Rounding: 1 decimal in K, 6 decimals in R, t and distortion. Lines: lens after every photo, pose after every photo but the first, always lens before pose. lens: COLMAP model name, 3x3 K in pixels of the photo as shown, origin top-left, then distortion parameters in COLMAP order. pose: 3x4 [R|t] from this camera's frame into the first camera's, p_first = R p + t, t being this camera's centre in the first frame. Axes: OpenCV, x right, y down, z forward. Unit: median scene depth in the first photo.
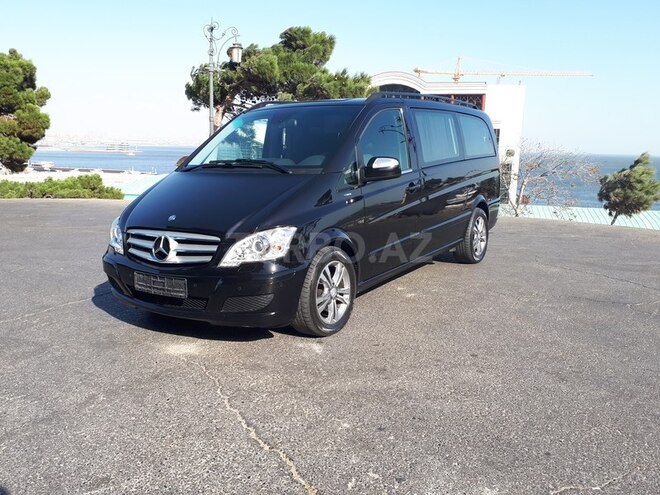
lens RADIAL K [[544.0, 0, 327.8], [0, 544.0, 249.4], [0, 0, 1]] dist [-0.044044, -0.010161]
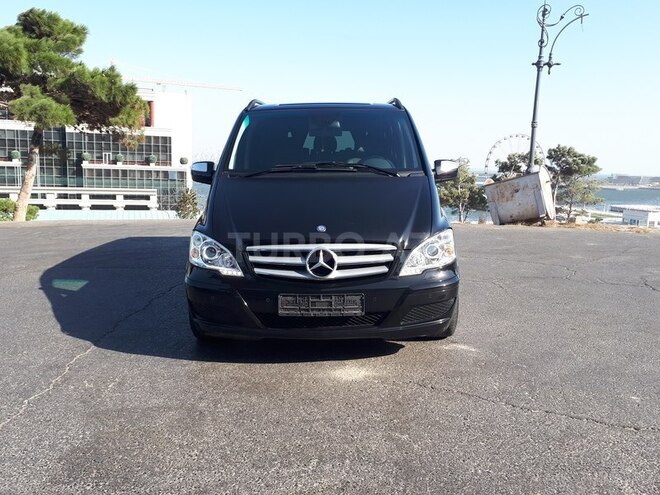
lens RADIAL K [[557.2, 0, 328.5], [0, 557.2, 225.3], [0, 0, 1]] dist [0.002198, 0.003483]
pose [[0.851608, -0.046431, 0.522119, -0.725662], [0.077760, 0.996239, -0.038237, -0.026590], [-0.518380, 0.073163, 0.852015, 0.205868]]
